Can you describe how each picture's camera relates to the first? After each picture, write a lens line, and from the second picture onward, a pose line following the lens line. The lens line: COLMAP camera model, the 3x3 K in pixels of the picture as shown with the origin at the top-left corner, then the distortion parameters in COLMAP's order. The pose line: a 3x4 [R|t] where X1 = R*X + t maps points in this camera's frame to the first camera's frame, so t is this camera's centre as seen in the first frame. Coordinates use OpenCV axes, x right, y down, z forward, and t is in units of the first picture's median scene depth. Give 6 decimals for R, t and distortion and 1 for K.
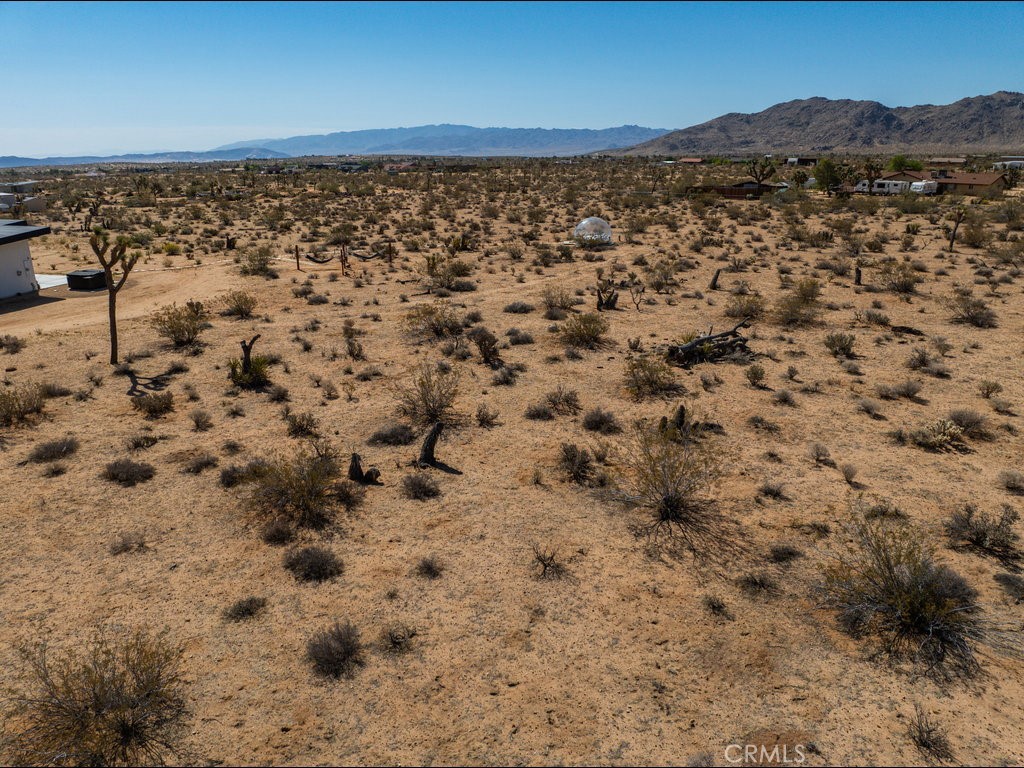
lens RADIAL K [[722.6, 0, 507.4], [0, 722.6, 382.2], [0, 0, 1]] dist [-0.041854, 0.011460]
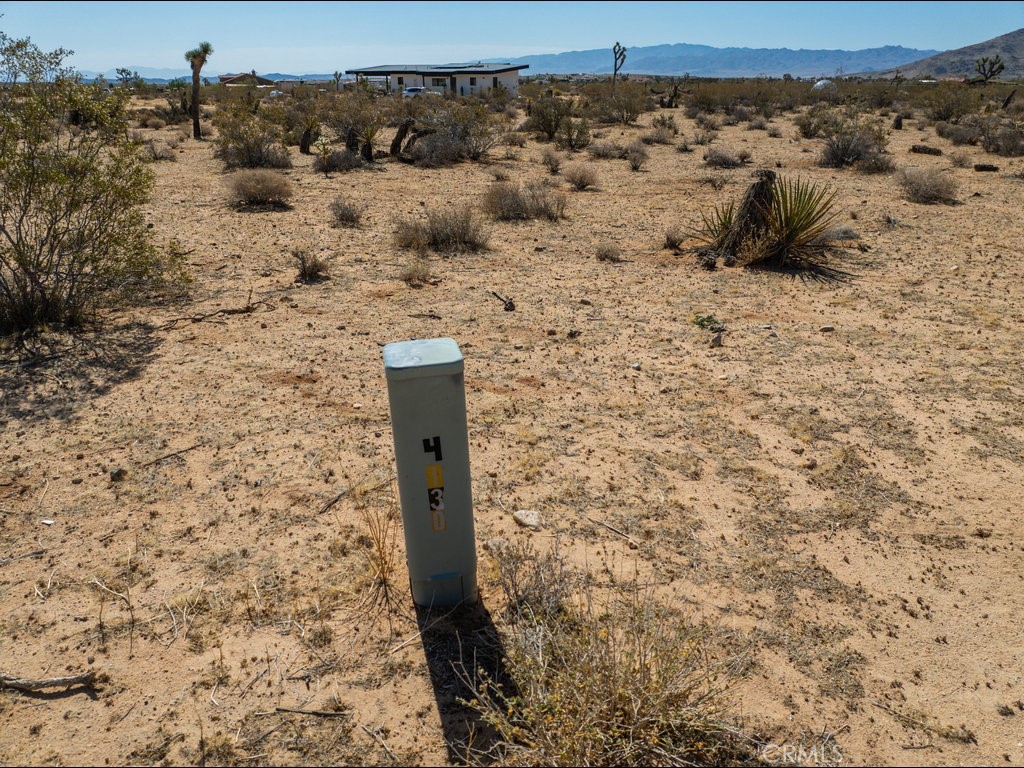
lens RADIAL K [[722.6, 0, 510.8], [0, 722.6, 383.7], [0, 0, 1]] dist [-0.041854, 0.011460]
pose [[0.957483, 0.116899, -0.263743, -0.022467], [-0.090268, 0.989716, 0.110970, 0.147479], [0.274003, -0.082444, 0.958189, -0.331961]]
